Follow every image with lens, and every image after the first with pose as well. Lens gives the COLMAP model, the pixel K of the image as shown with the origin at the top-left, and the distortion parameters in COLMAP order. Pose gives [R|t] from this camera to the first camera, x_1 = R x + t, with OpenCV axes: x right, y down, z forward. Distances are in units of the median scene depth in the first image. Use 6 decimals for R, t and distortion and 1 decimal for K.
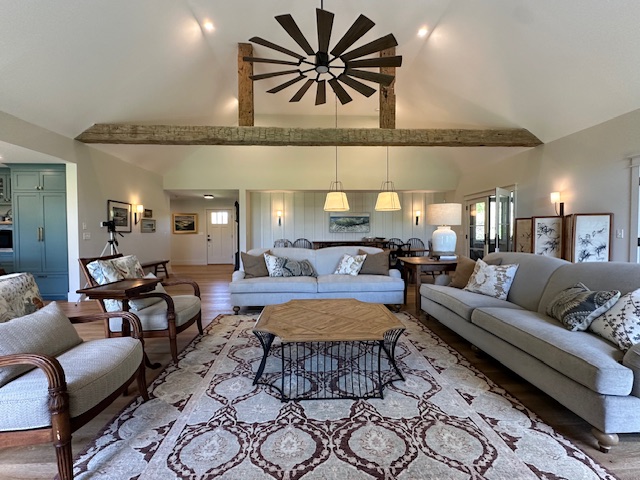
lens RADIAL K [[288.8, 0, 317.6], [0, 288.8, 240.8], [0, 0, 1]] dist [-0.001879, -0.000383]
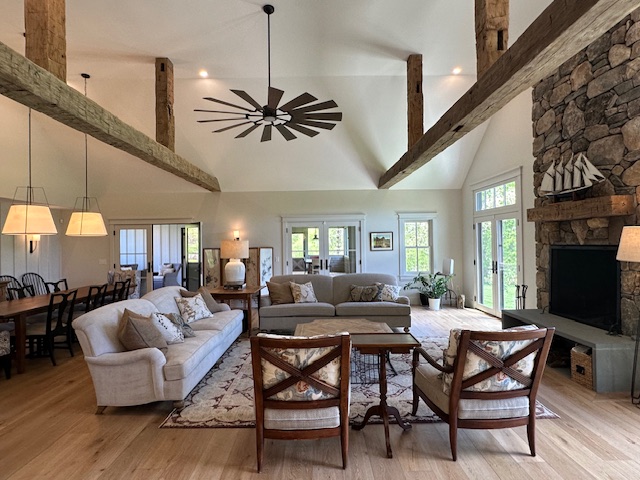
lens RADIAL K [[356.1, 0, 319.8], [0, 356.1, 245.6], [0, 0, 1]] dist [-0.033038, -0.007238]
pose [[0.033642, -0.006092, 0.999415, -0.847246], [0.045949, 0.998933, 0.004542, -0.082023], [-0.998377, 0.045769, 0.033886, 0.526420]]
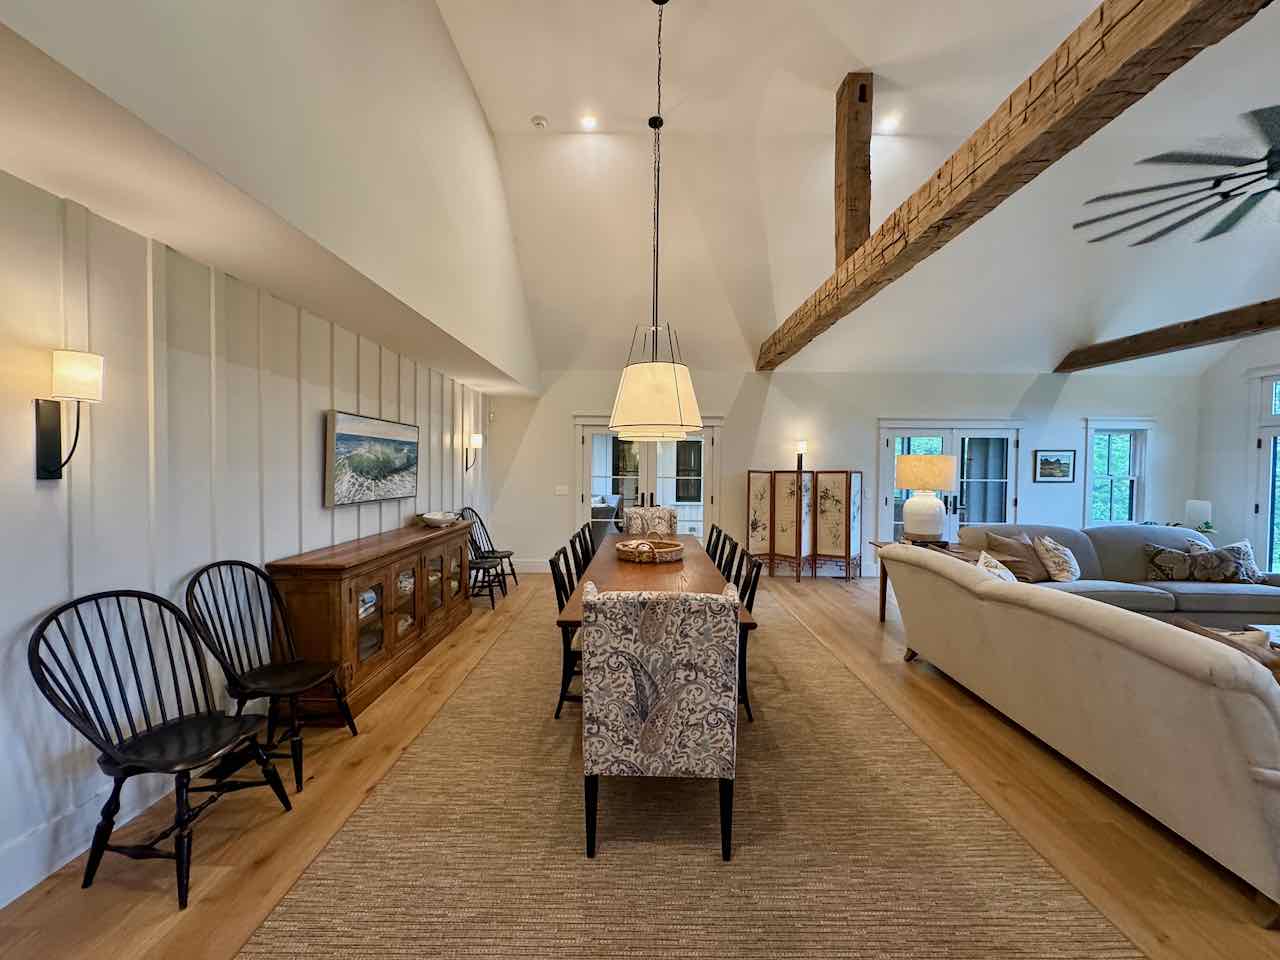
lens RADIAL K [[493.2, 0, 627.9], [0, 493.2, 477.2], [0, 0, 1]] dist [-0.031313, 0.000602]
pose [[0.062320, -0.011513, 0.997990, -0.530059], [0.021613, 0.999715, 0.010183, -0.089710], [-0.997822, 0.020935, 0.062551, 1.349577]]
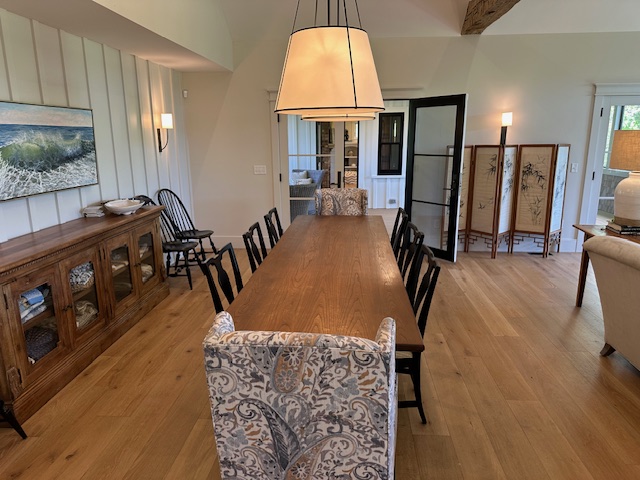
lens RADIAL K [[446.9, 0, 318.6], [0, 446.9, 241.7], [0, 0, 1]] dist [0.018913, -0.017866]
pose [[0.116875, -0.222265, 0.967956, -0.418184], [0.041063, 0.974883, 0.218898, -0.112001], [-0.992297, 0.014163, 0.123066, 1.304907]]
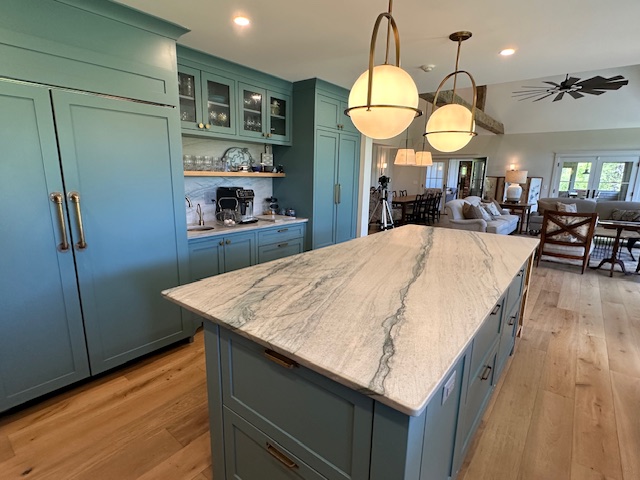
lens RADIAL K [[323.6, 0, 321.6], [0, 323.6, 241.7], [0, 0, 1]] dist [-0.004188, 0.000964]
pose [[0.658955, -0.137049, 0.739591, -1.570650], [0.000623, 0.983360, 0.181666, -0.051756], [-0.752182, -0.119249, 0.648076, 0.496679]]
